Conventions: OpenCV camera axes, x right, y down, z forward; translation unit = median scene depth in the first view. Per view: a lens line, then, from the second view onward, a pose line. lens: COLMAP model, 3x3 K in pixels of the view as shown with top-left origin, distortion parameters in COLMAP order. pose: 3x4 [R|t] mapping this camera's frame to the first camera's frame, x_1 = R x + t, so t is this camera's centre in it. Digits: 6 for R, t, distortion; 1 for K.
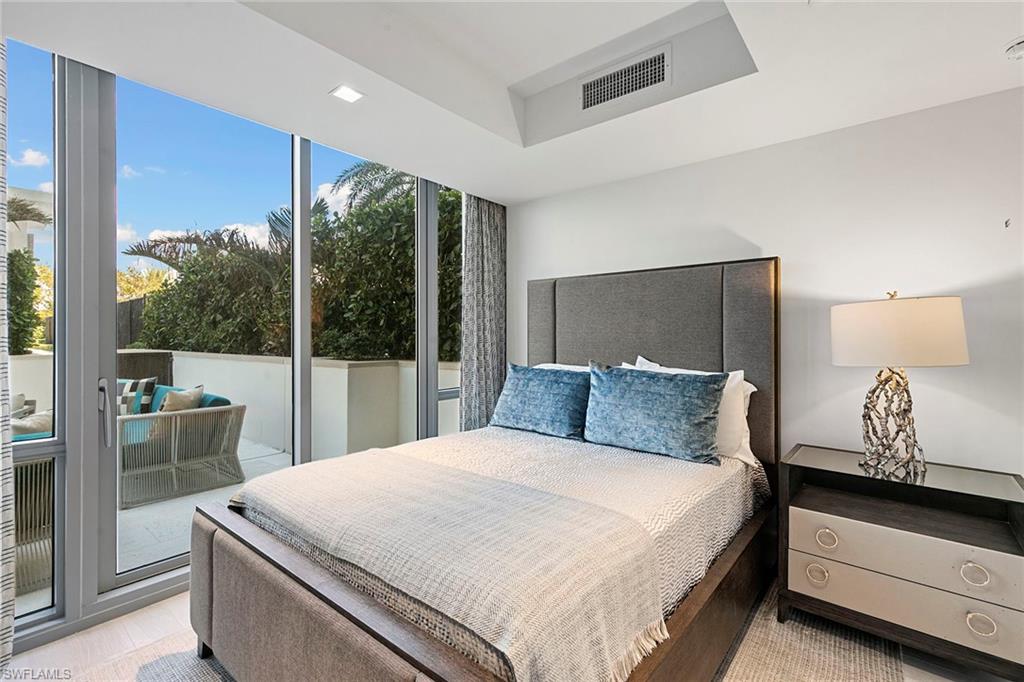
lens RADIAL K [[459.0, 0, 510.5], [0, 459.0, 337.1], [0, 0, 1]] dist [0.007412, -0.002267]
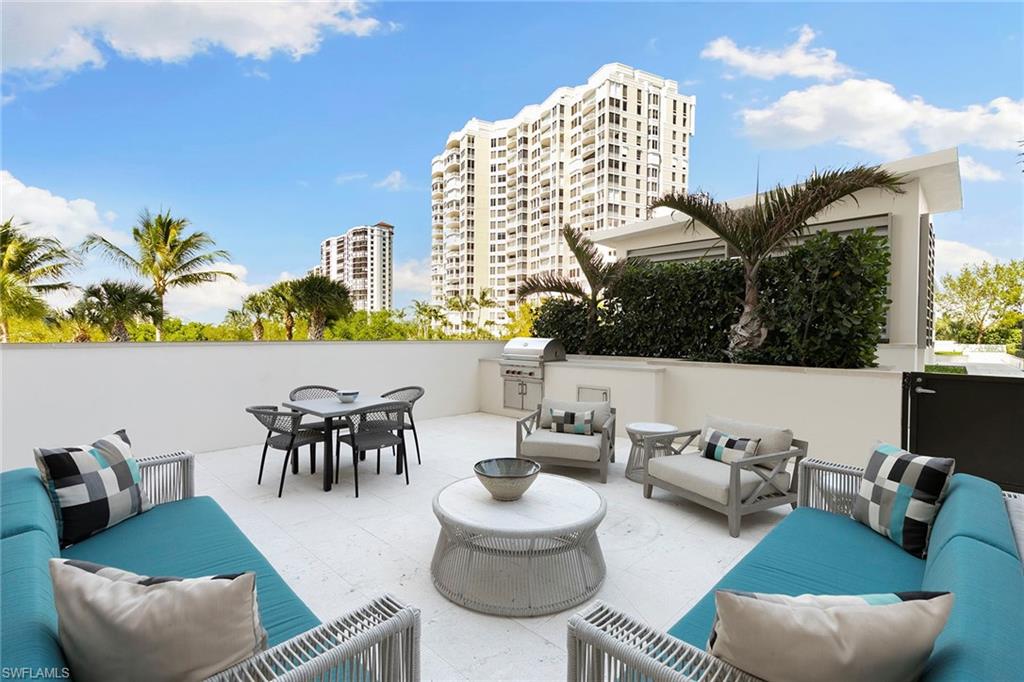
lens RADIAL K [[459.0, 0, 513.0], [0, 459.0, 341.8], [0, 0, 1]] dist [0.007412, -0.002267]
pose [[-0.074842, 0.017164, -0.997048, -0.361048], [-0.010071, 0.999788, 0.017967, -0.016391], [0.997145, 0.011386, -0.074653, 0.671448]]
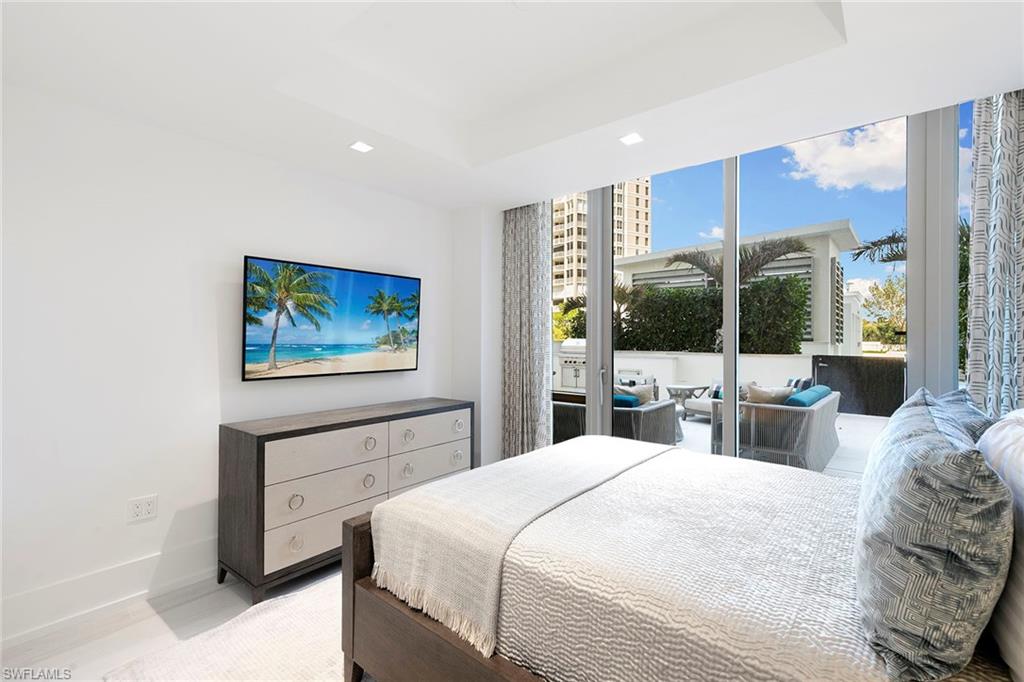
lens RADIAL K [[459.0, 0, 510.5], [0, 459.0, 338.3], [0, 0, 1]] dist [0.007412, -0.002267]
pose [[-0.002532, 0.001321, -0.999996, 0.358131], [-0.006351, 0.999979, 0.001337, -0.004637], [0.999977, 0.006355, -0.002523, 0.273761]]
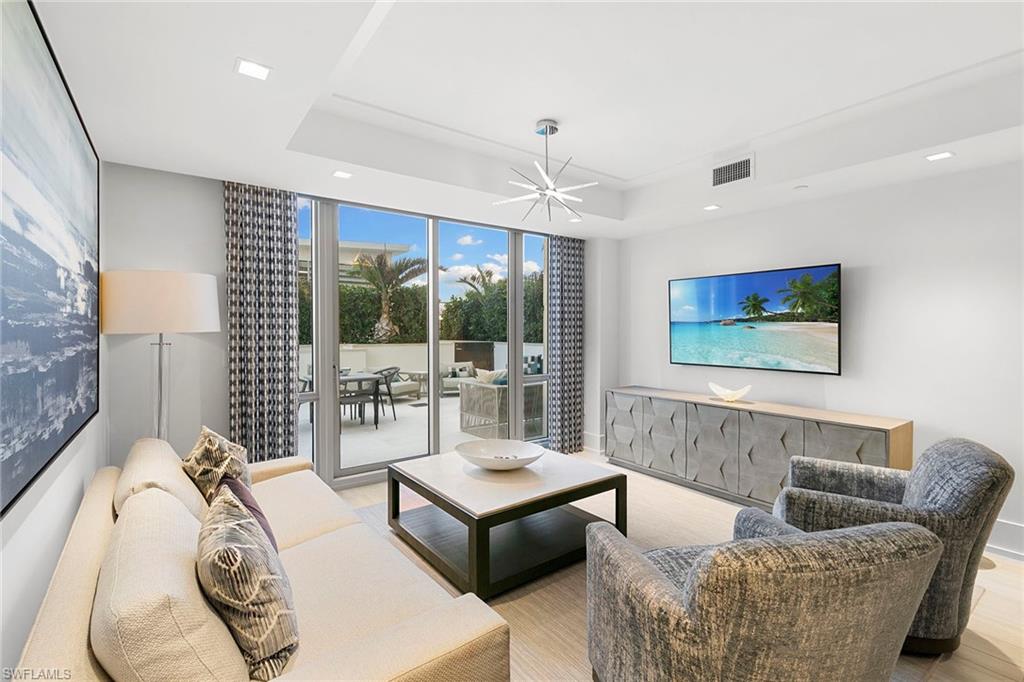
lens RADIAL K [[459.0, 0, 515.1], [0, 459.0, 337.3], [0, 0, 1]] dist [0.007412, -0.002267]
pose [[0.972911, 0.007282, -0.231066, -0.437231], [-0.004084, 0.999889, 0.014315, -0.013587], [0.231145, -0.012984, 0.972833, -0.932074]]
